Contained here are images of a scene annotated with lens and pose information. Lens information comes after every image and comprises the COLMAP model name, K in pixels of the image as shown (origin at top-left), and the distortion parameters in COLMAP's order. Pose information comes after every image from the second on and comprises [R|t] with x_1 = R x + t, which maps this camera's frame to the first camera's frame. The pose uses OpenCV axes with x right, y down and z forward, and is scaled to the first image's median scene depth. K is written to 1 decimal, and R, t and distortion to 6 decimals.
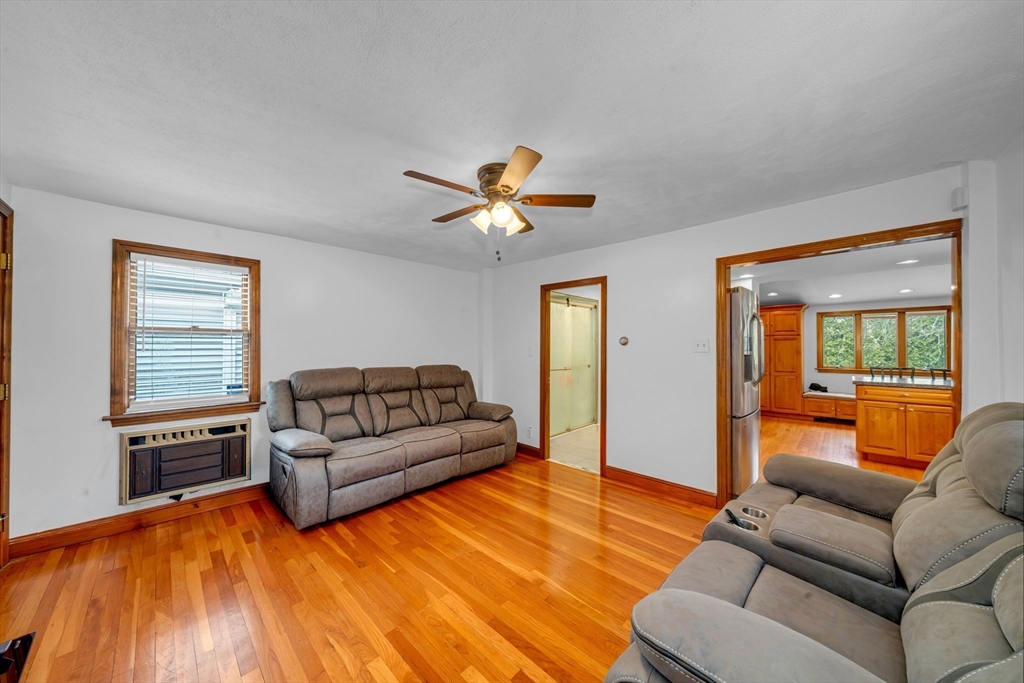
lens RADIAL K [[346.6, 0, 512.0], [0, 346.6, 341.5], [0, 0, 1]] dist [-0.000586, -0.000101]
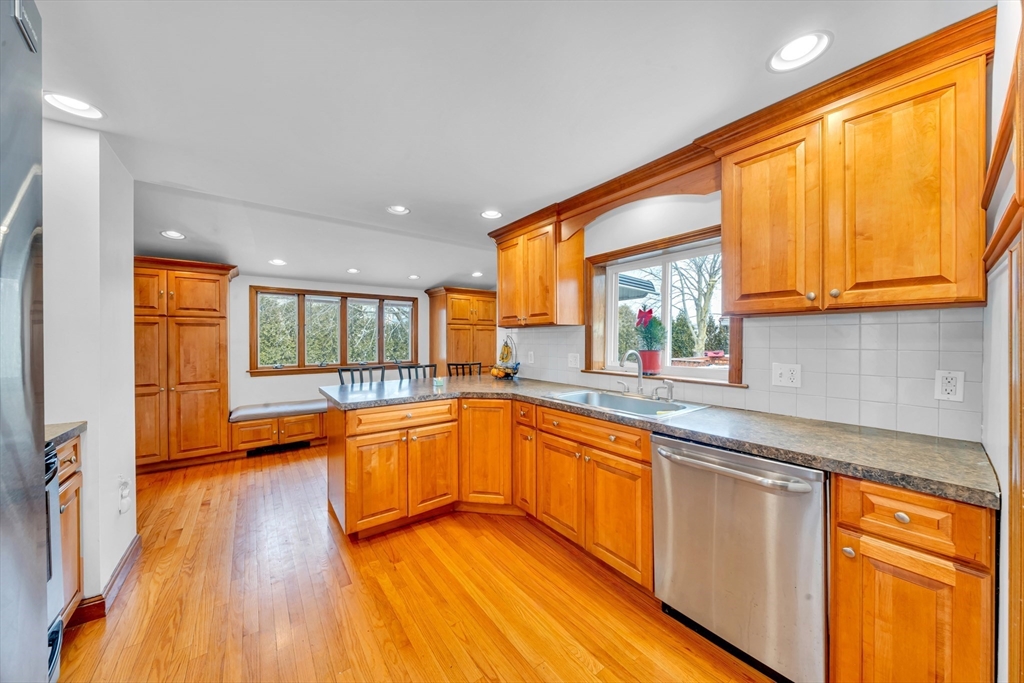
lens RADIAL K [[356.8, 0, 517.5], [0, 356.8, 342.6], [0, 0, 1]] dist [-0.000846, -0.000173]
pose [[0.165759, -0.010302, 0.986113, 0.323118], [-0.015454, 0.999796, 0.013042, 0.008297], [-0.986045, -0.017401, 0.165565, 0.419199]]
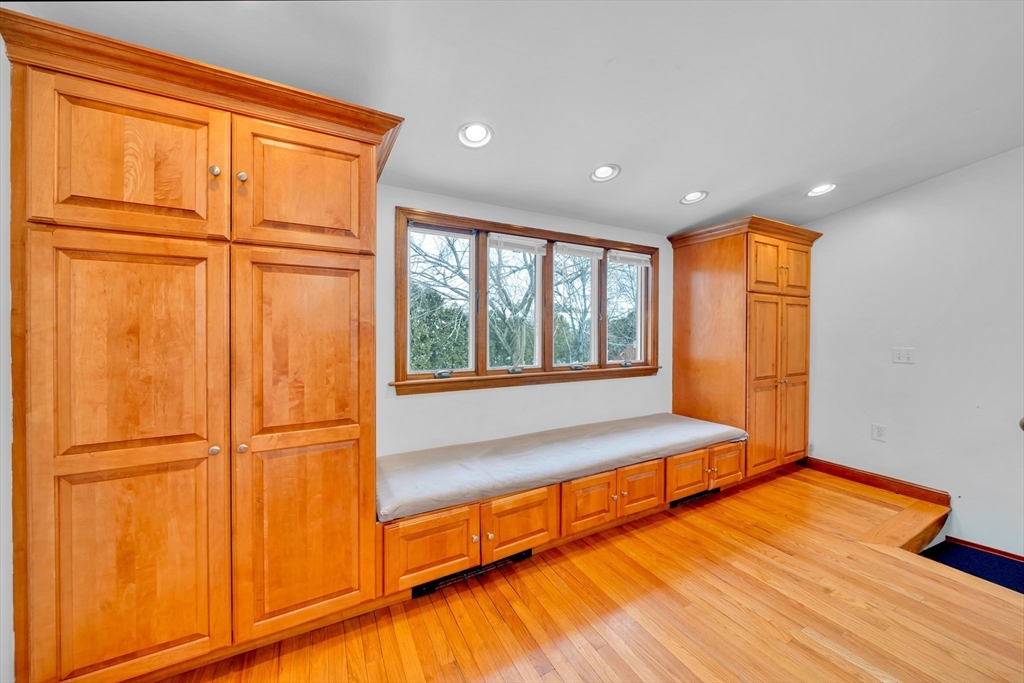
lens RADIAL K [[377.8, 0, 559.7], [0, 377.8, 335.3], [0, 0, 1]] dist [-0.001110, -0.000163]
pose [[0.235995, -0.008788, 0.971715, 0.631973], [-0.020799, 0.999684, 0.014092, 0.028848], [-0.971532, -0.023536, 0.235737, 0.838175]]
